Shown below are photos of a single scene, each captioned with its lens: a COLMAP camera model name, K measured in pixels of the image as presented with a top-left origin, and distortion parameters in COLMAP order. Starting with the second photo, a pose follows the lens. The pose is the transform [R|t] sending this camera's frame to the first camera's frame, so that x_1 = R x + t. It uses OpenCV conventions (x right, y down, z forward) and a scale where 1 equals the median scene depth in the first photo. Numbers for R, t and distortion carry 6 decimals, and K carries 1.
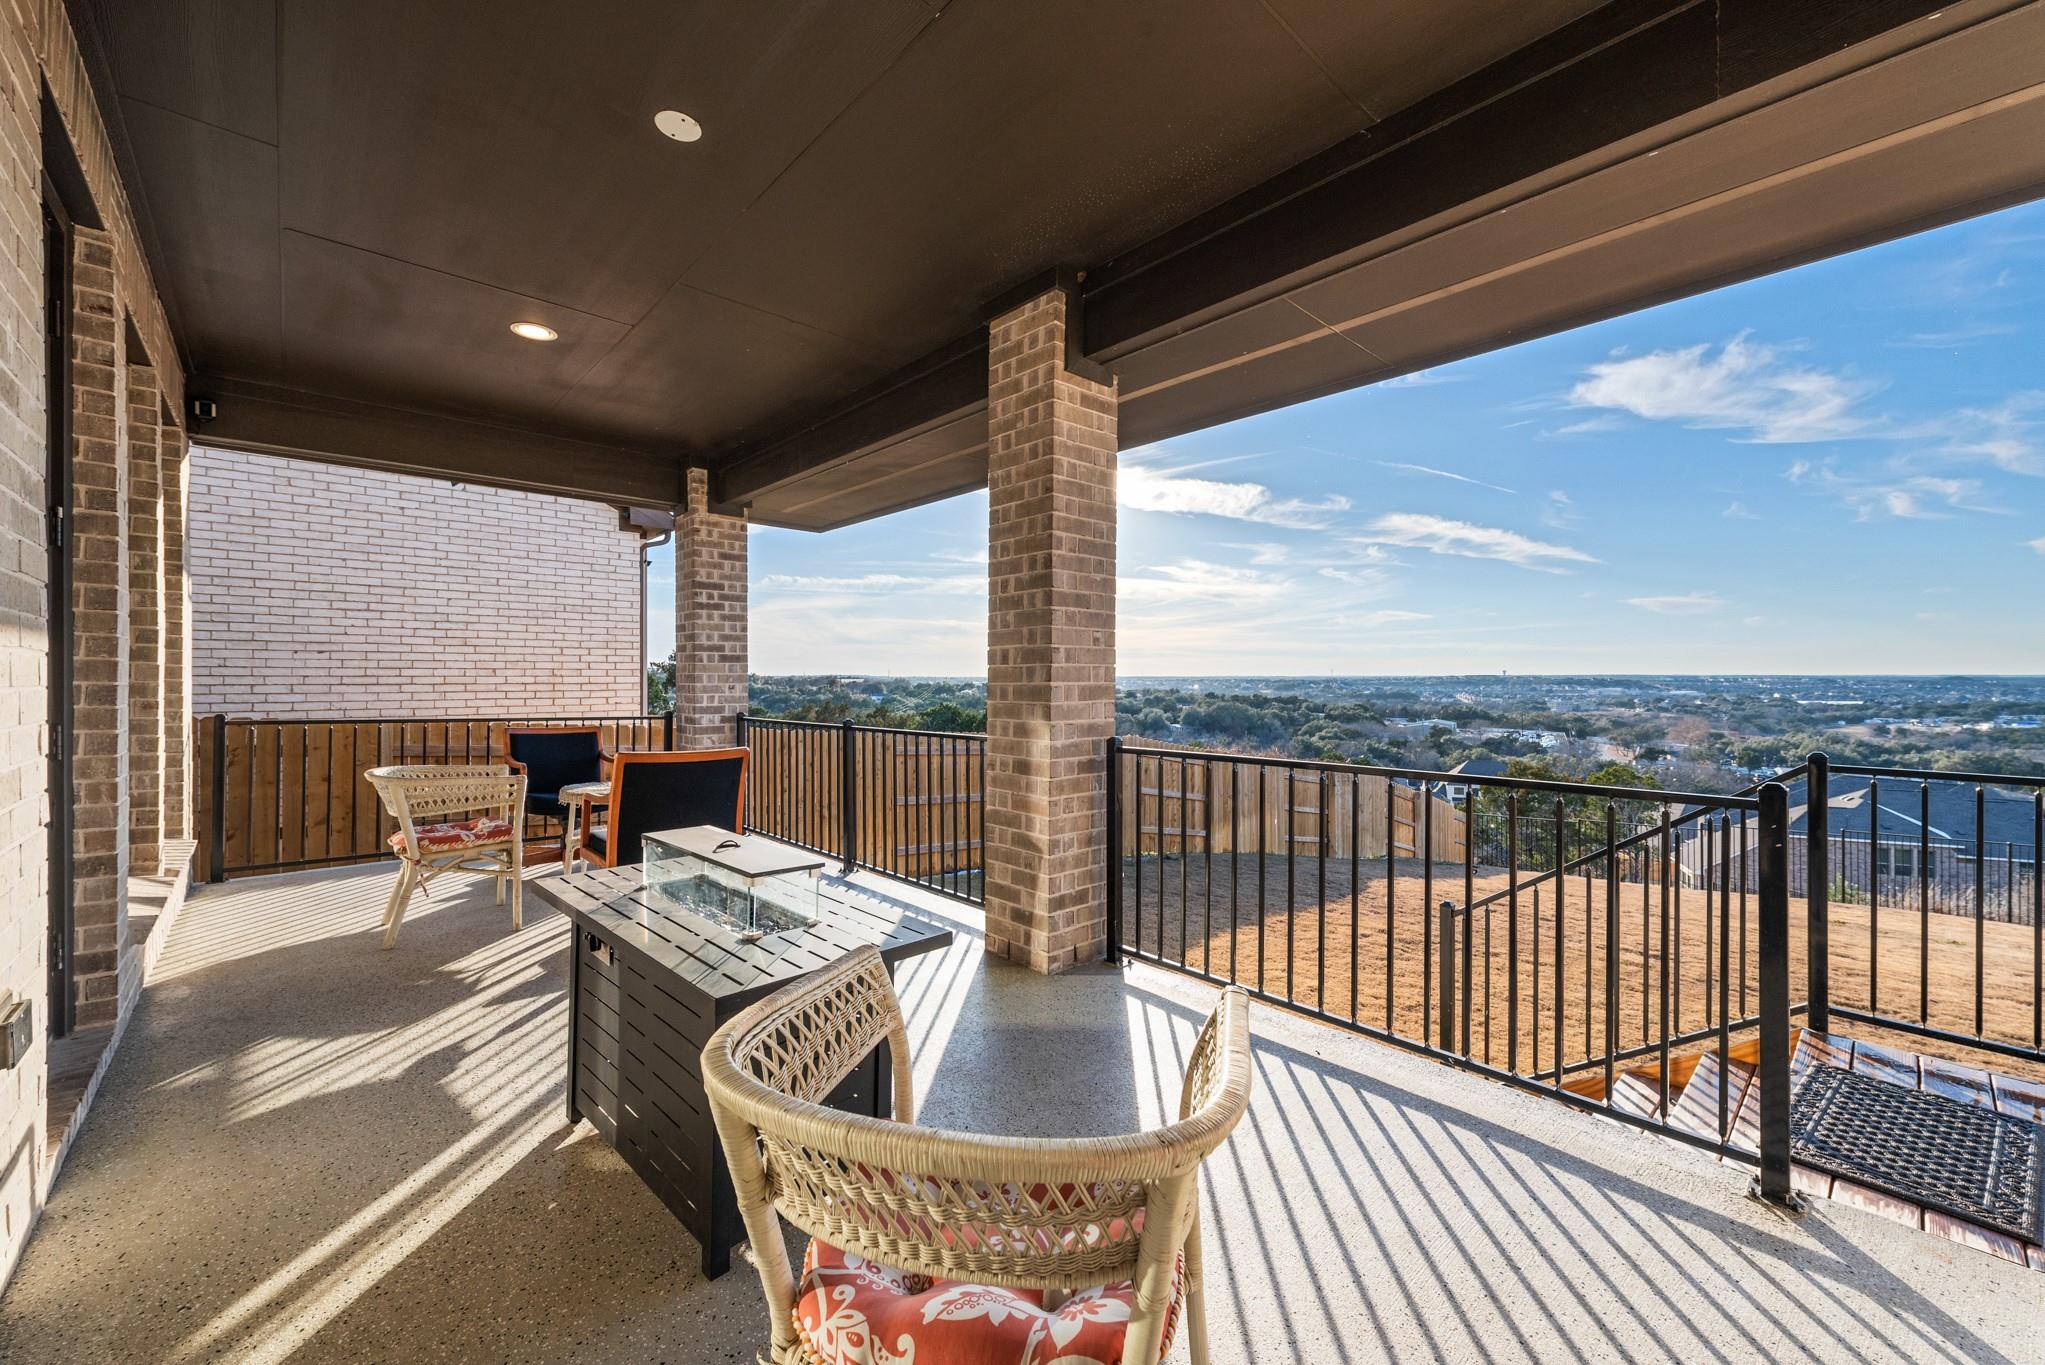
lens RADIAL K [[795.5, 0, 1029.0], [0, 795.5, 683.6], [0, 0, 1]] dist [0.011311, -0.004310]
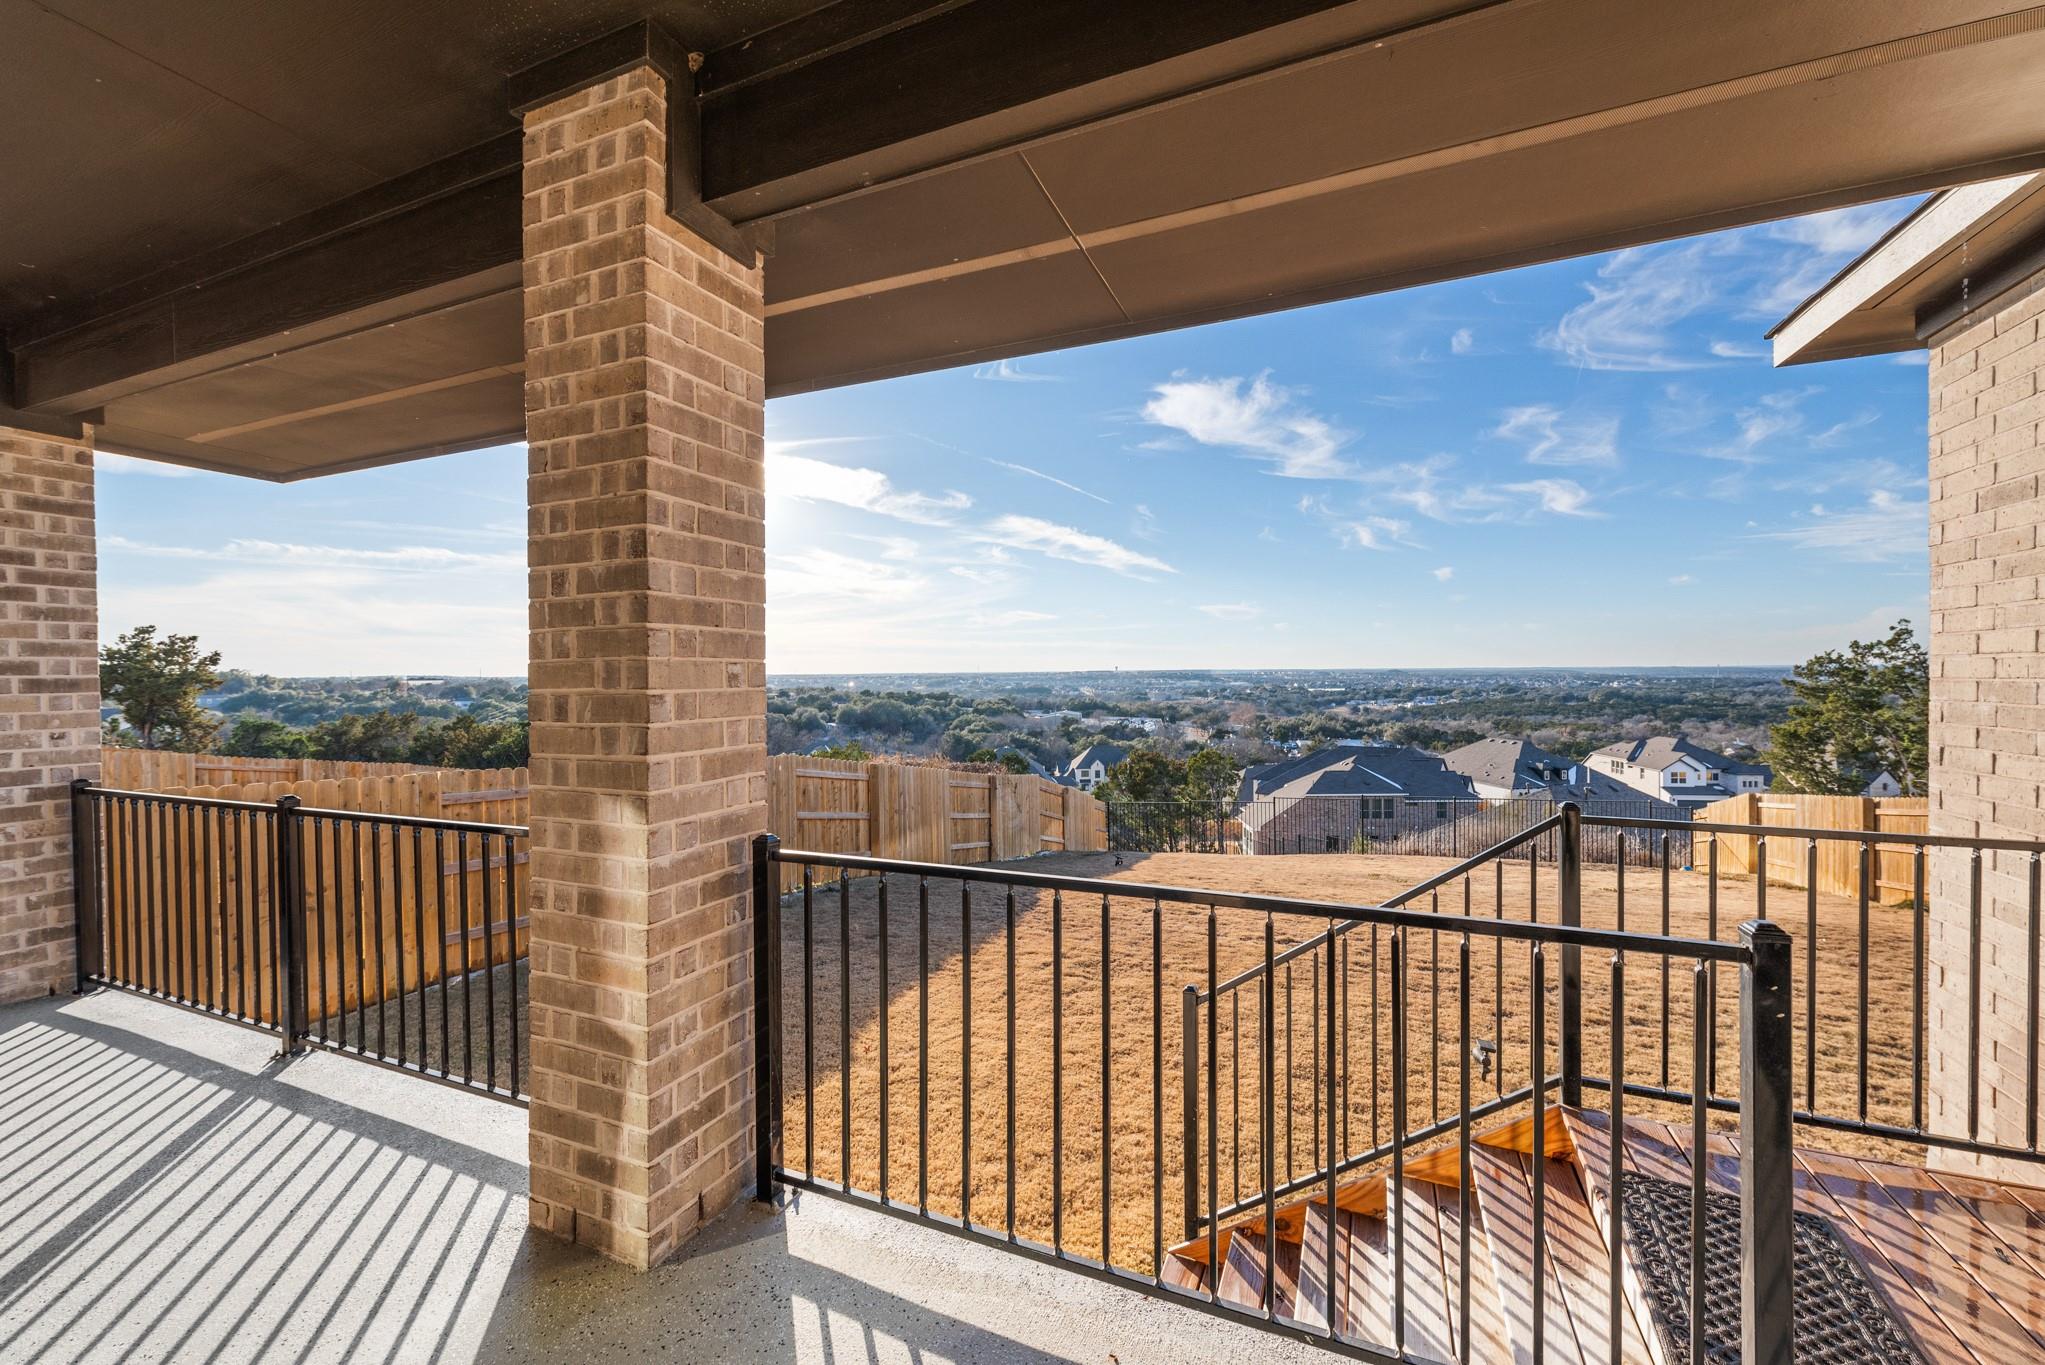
lens RADIAL K [[795.5, 0, 1029.0], [0, 795.5, 683.6], [0, 0, 1]] dist [0.011311, -0.004310]
pose [[0.910316, -0.012463, 0.413727, 0.038819], [0.011116, 0.999922, 0.005664, -0.051853], [-0.413765, -0.000557, 0.910383, 0.352676]]
